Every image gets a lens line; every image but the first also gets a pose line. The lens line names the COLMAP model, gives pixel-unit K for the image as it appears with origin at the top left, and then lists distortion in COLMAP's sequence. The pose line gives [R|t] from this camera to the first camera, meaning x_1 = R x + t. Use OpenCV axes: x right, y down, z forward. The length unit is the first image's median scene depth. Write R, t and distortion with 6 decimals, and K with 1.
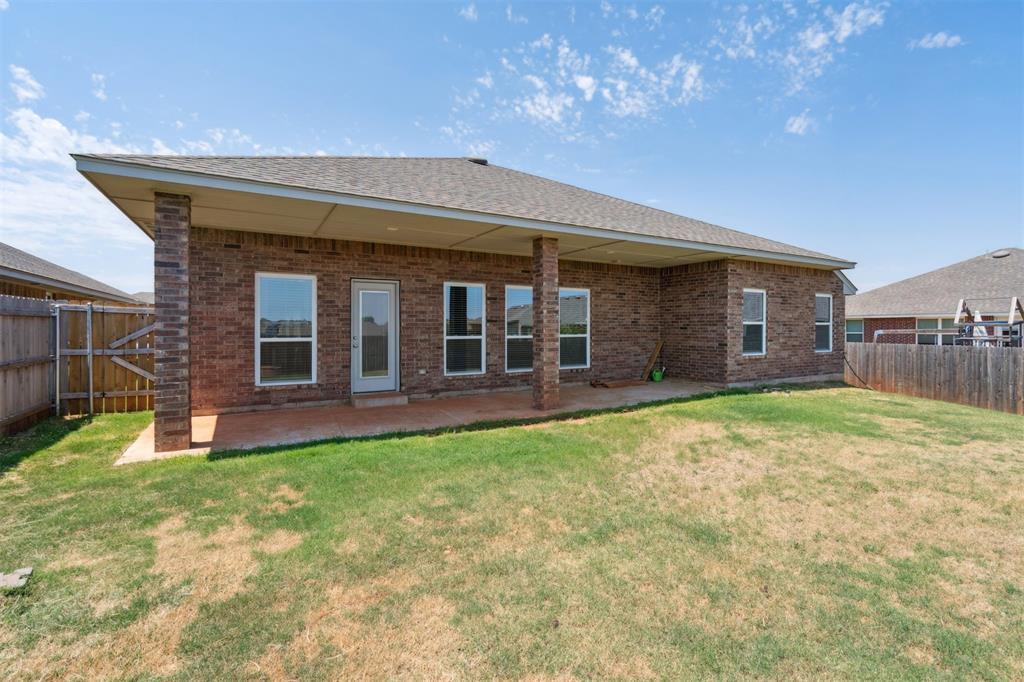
lens RADIAL K [[466.8, 0, 510.9], [0, 466.8, 328.3], [0, 0, 1]] dist [0.000372, 0.000067]
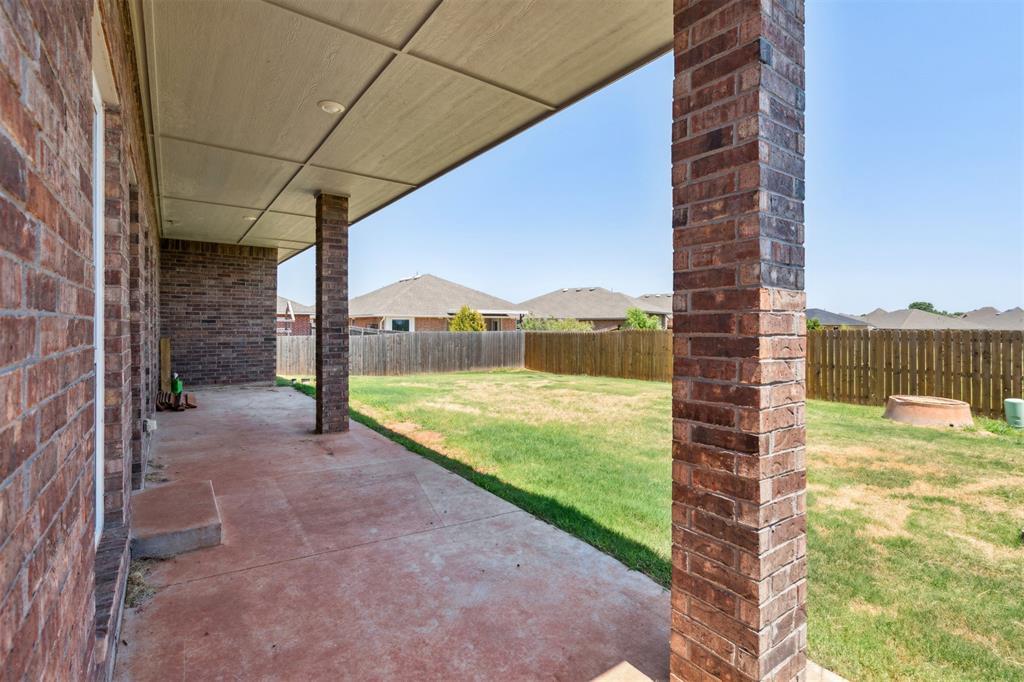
lens RADIAL K [[466.8, 0, 510.9], [0, 466.8, 328.3], [0, 0, 1]] dist [0.000372, 0.000067]
pose [[-0.112306, -0.003739, 0.993667, -0.523783], [-0.003548, 0.999988, 0.003362, 0.007778], [-0.993667, -0.003148, -0.112318, 0.615188]]
